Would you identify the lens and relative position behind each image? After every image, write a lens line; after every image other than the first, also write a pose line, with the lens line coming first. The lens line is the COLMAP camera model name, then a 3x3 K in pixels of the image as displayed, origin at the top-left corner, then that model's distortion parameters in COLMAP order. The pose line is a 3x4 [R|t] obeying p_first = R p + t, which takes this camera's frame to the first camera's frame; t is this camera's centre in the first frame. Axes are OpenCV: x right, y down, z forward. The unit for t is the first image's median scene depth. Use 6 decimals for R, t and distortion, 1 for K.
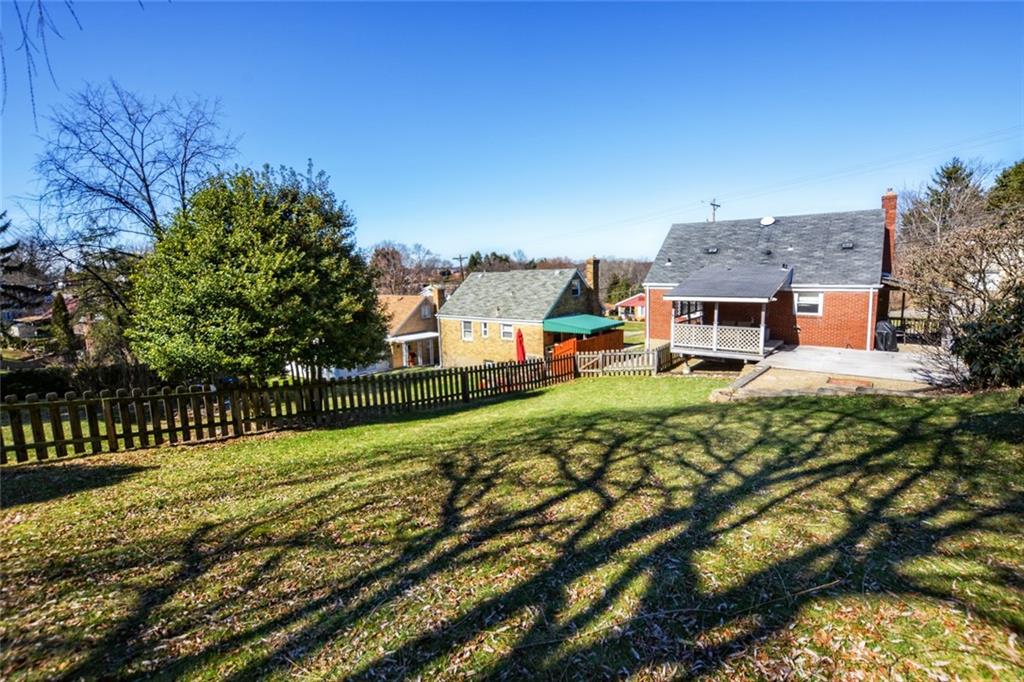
lens RADIAL K [[448.3, 0, 536.0], [0, 448.3, 328.4], [0, 0, 1]] dist [-0.020137, 0.000106]
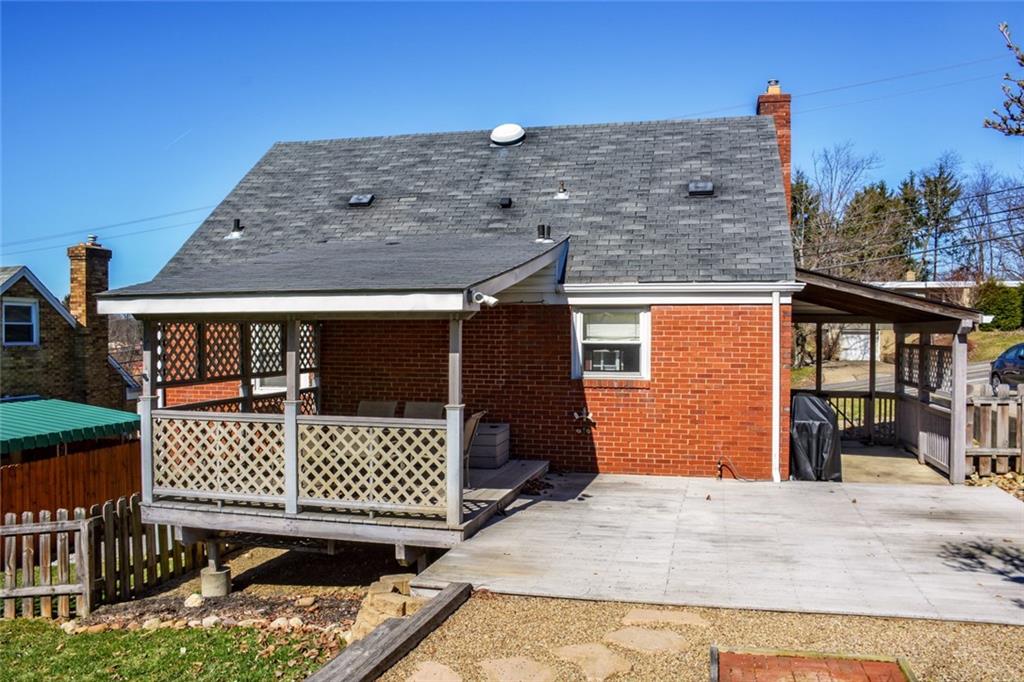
lens RADIAL K [[823.5, 0, 511.1], [0, 823.5, 340.3], [0, 0, 1]] dist [-0.098426, -0.006729]
pose [[0.912524, 0.022425, 0.408407, 0.302258], [0.029354, 0.992331, -0.120074, 0.011556], [-0.407967, 0.121559, 0.904868, 0.491383]]
